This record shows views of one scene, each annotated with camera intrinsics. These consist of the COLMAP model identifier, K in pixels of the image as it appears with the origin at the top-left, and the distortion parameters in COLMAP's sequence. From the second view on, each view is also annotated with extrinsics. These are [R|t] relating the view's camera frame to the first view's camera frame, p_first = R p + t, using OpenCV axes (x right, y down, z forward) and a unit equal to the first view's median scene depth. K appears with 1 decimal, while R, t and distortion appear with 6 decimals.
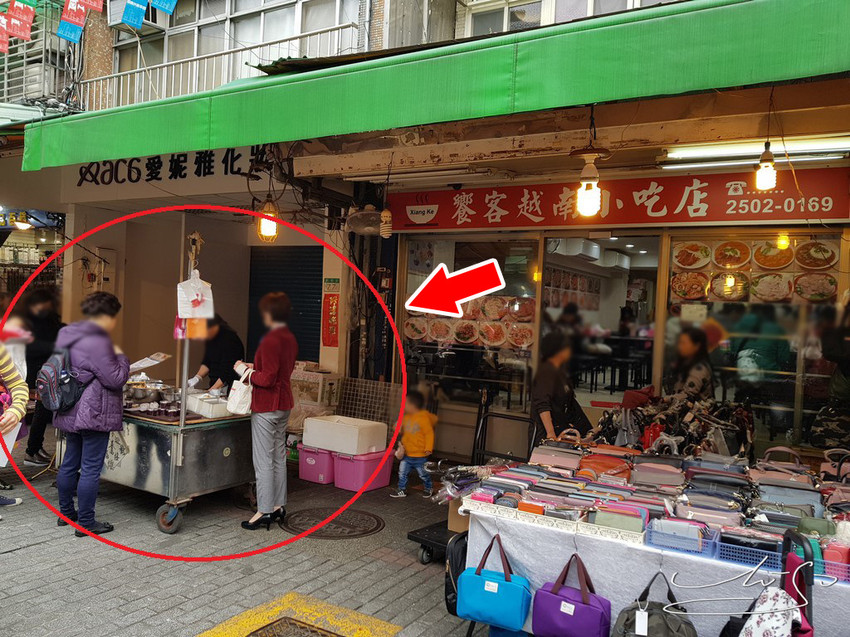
lens RADIAL K [[664.8, 0, 420.1], [0, 664.8, 320.3], [0, 0, 1]] dist [0.110128, -0.189860]
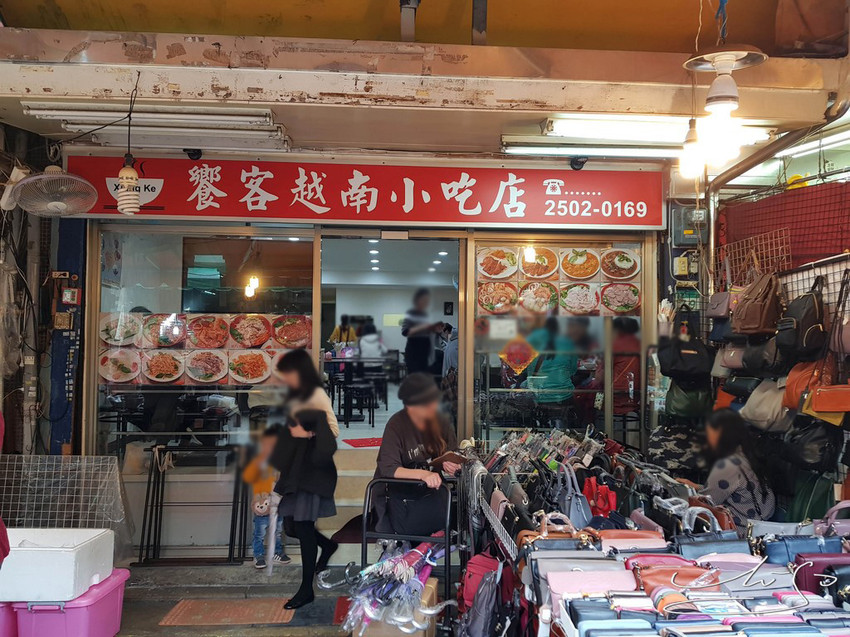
lens RADIAL K [[664.8, 0, 420.1], [0, 664.8, 320.3], [0, 0, 1]] dist [0.110128, -0.189860]
pose [[0.832706, -0.020463, 0.553337, -0.158925], [0.038799, 0.999017, -0.021443, -0.008349], [-0.552354, 0.039325, 0.832681, 0.351509]]
